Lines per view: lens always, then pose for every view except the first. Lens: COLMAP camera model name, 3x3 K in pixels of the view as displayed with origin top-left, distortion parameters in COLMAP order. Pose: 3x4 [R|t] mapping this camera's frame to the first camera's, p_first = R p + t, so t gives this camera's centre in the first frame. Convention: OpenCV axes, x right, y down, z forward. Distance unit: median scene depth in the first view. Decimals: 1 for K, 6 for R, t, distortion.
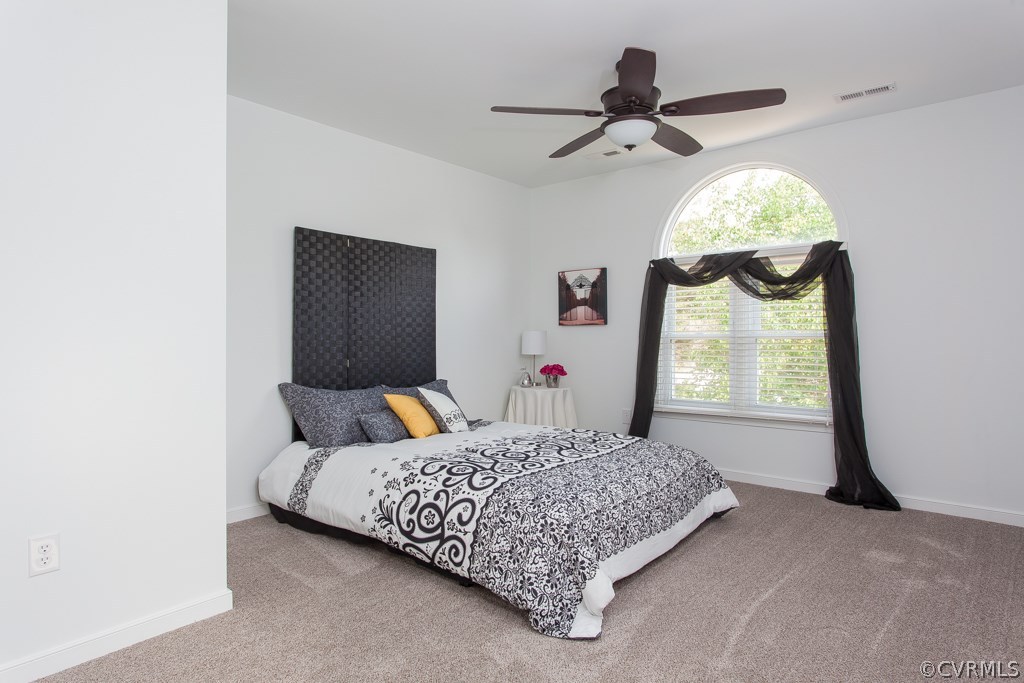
lens RADIAL K [[573.1, 0, 507.8], [0, 573.1, 338.3], [0, 0, 1]] dist [-0.003044, 0.000719]
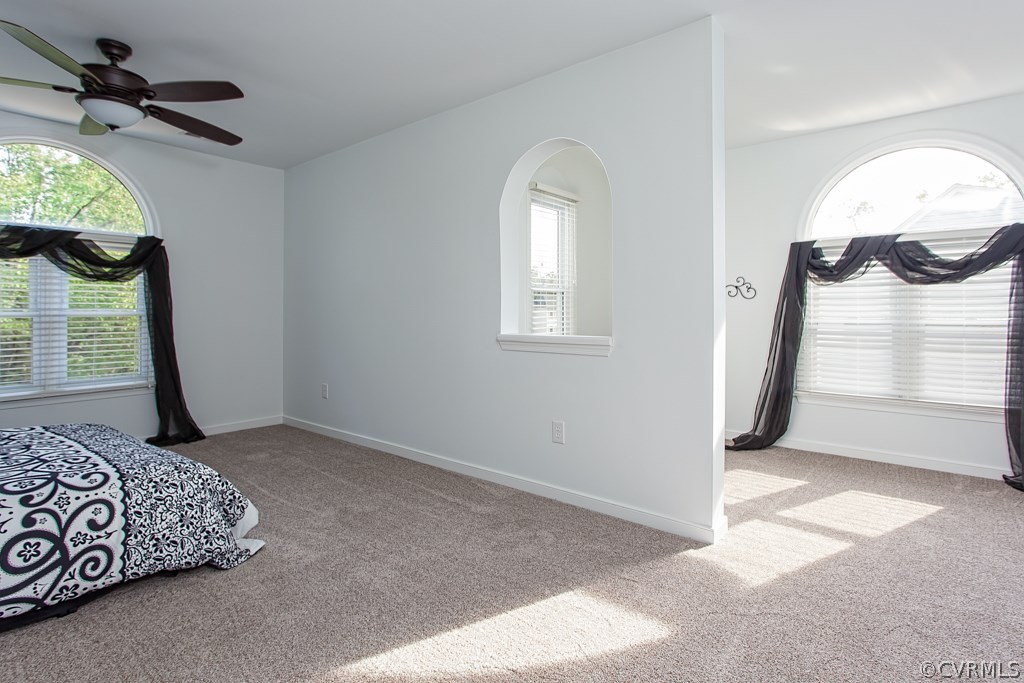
lens RADIAL K [[498.1, 0, 517.8], [0, 498.1, 312.9], [0, 0, 1]] dist [0.021109, 0.000568]
pose [[-0.002246, 0.002879, 0.999993, -0.829695], [0.005823, 0.999979, -0.002866, 0.001977], [-0.999981, 0.005817, -0.002263, 0.353733]]
